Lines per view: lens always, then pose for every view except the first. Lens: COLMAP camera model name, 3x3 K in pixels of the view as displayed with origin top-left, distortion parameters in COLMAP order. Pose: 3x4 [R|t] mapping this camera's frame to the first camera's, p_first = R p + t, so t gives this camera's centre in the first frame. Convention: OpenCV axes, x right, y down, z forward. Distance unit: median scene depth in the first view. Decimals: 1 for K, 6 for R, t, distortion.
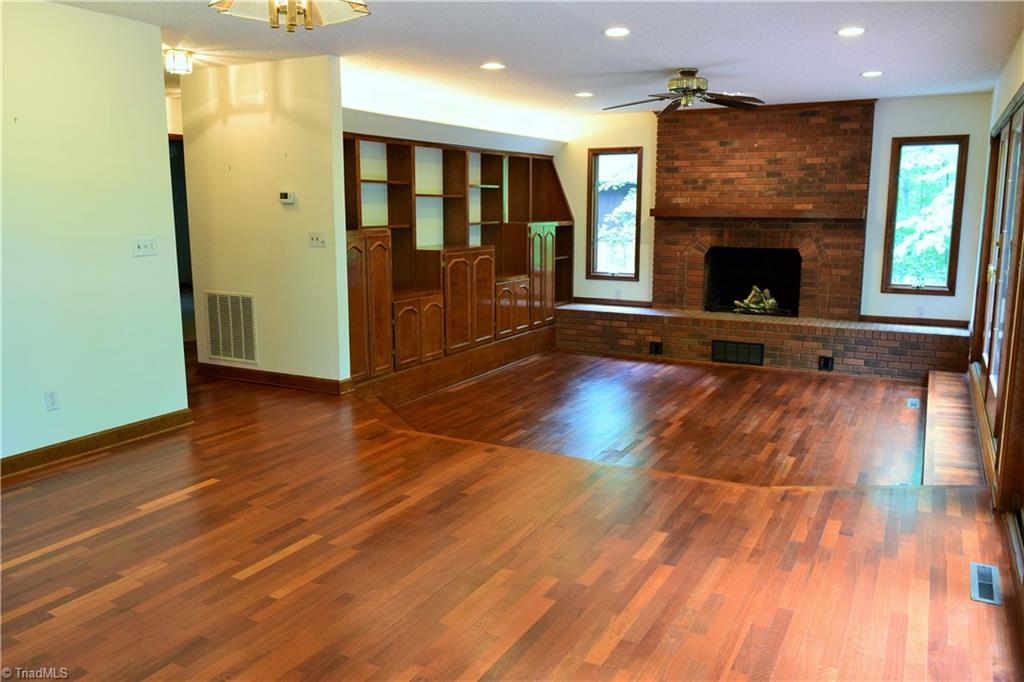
lens RADIAL K [[786.3, 0, 511.9], [0, 786.3, 340.3], [0, 0, 1]] dist [-0.012244, 0.012678]
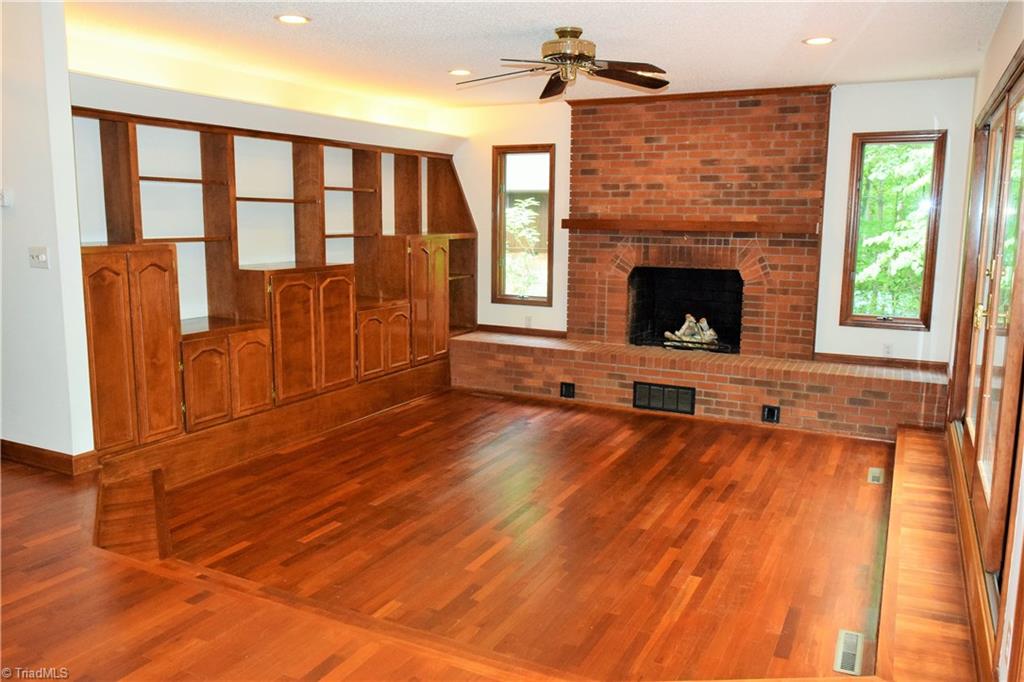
lens RADIAL K [[786.3, 0, 512.3], [0, 786.3, 340.3], [0, 0, 1]] dist [-0.012244, 0.012678]
pose [[0.999752, 0.006199, 0.021400, 0.119789], [-0.005932, 0.999904, -0.012510, -0.034404], [-0.021476, 0.012380, 0.999693, 0.206410]]
